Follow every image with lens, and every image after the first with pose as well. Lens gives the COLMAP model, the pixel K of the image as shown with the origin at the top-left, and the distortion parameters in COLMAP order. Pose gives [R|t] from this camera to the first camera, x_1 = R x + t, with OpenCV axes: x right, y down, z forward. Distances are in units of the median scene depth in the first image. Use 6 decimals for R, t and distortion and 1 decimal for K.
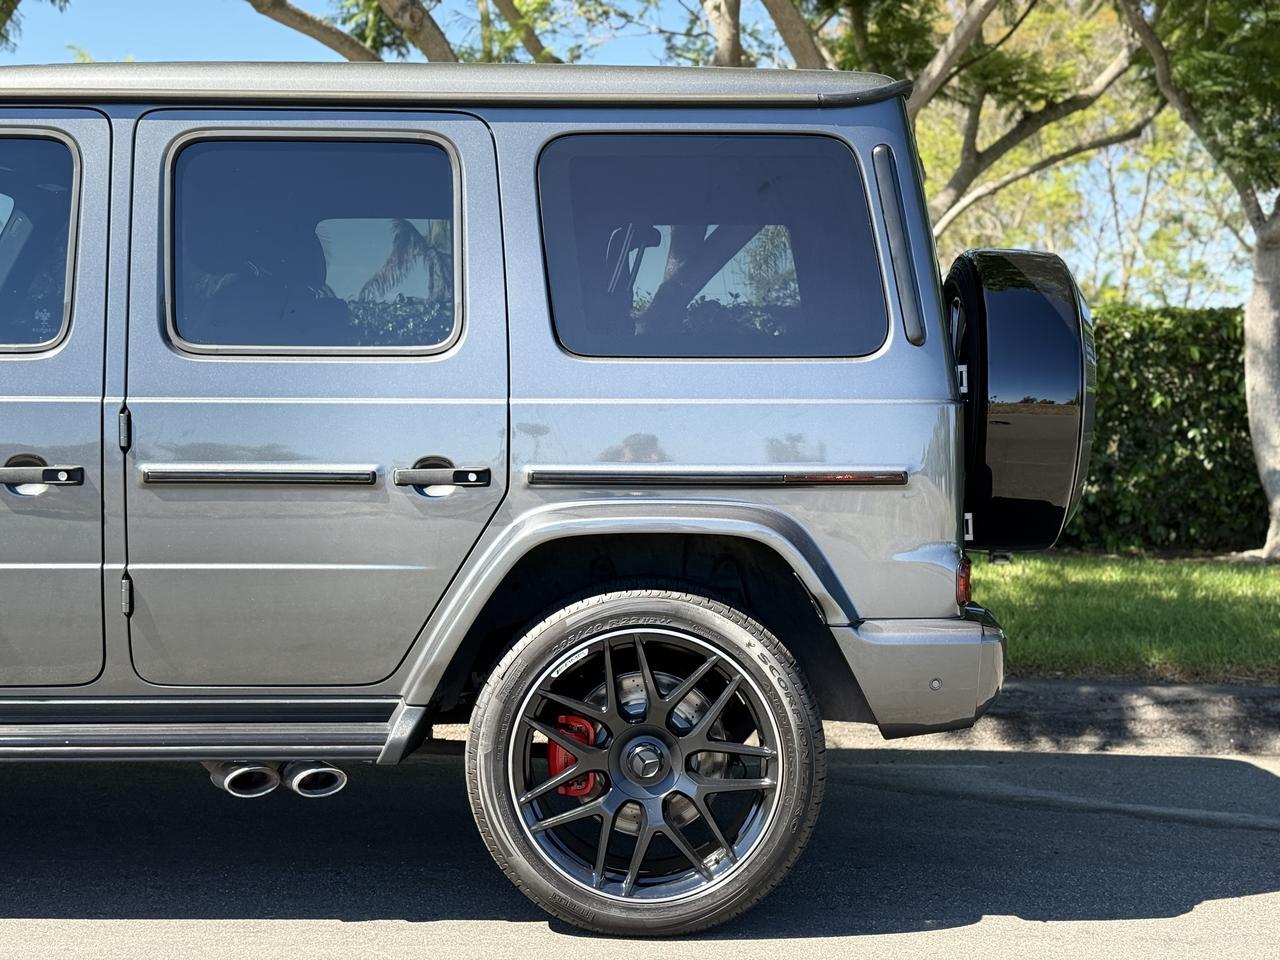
lens RADIAL K [[1762.0, 0, 640.0], [0, 1762.0, 480.0], [0, 0, 1]] dist [0.206508, -0.450435]
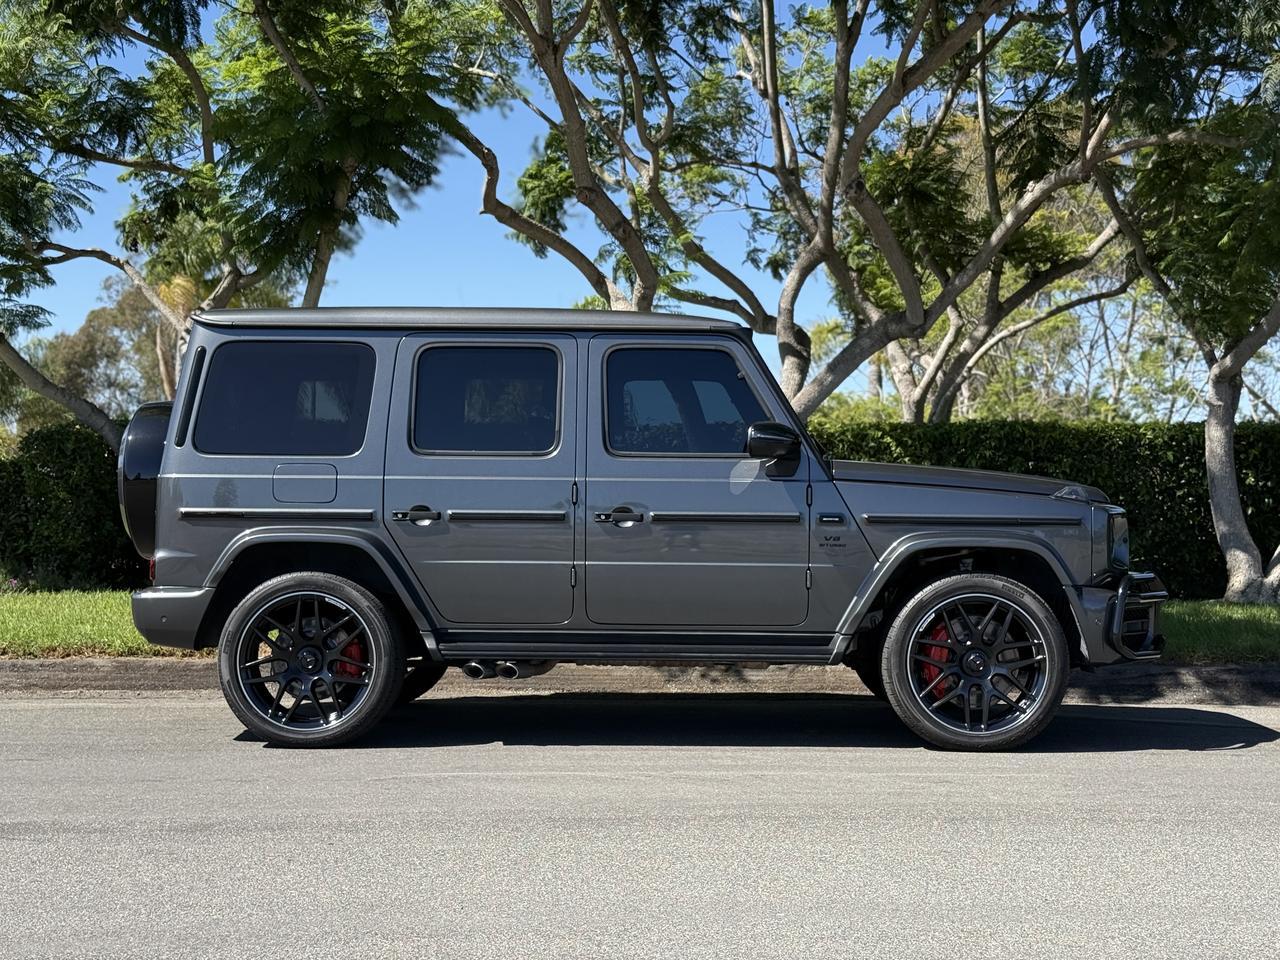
lens RADIAL K [[1872.0, 0, 648.3], [0, 1872.0, 475.5], [0, 0, 1]] dist [0.262887, -0.581959]
pose [[0.999699, -0.009237, 0.022709, -0.126703], [0.010734, 0.997713, -0.066740, 0.038168], [-0.022041, 0.066964, 0.997512, -0.457019]]
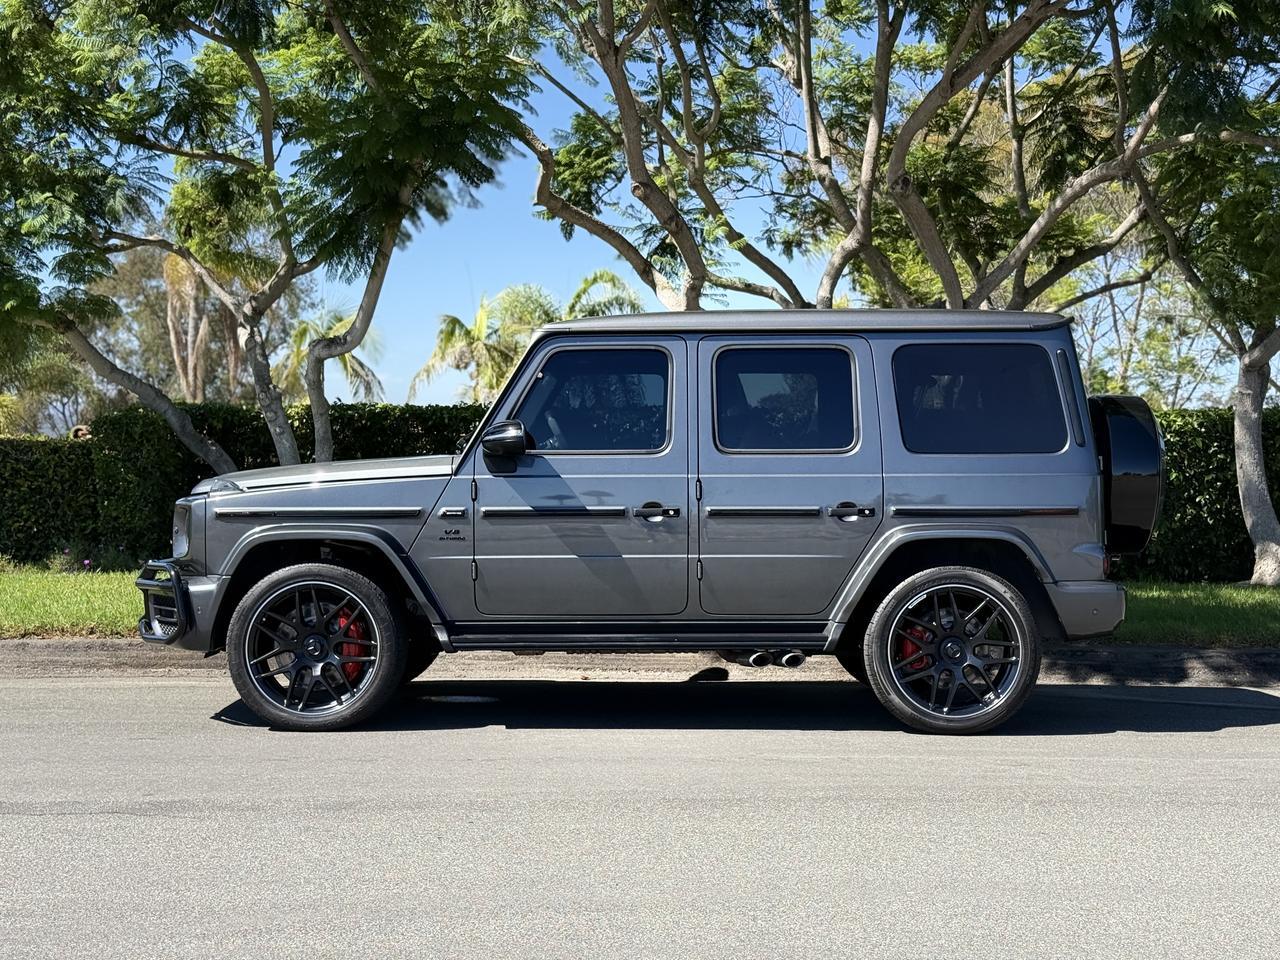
lens RADIAL K [[1872.0, 0, 648.3], [0, 1872.0, 475.5], [0, 0, 1]] dist [0.262887, -0.581959]
pose [[0.999488, -0.006313, 0.031372, -0.178075], [0.007819, 0.998810, -0.048134, 0.025296], [-0.031031, 0.048355, 0.998348, -0.504660]]
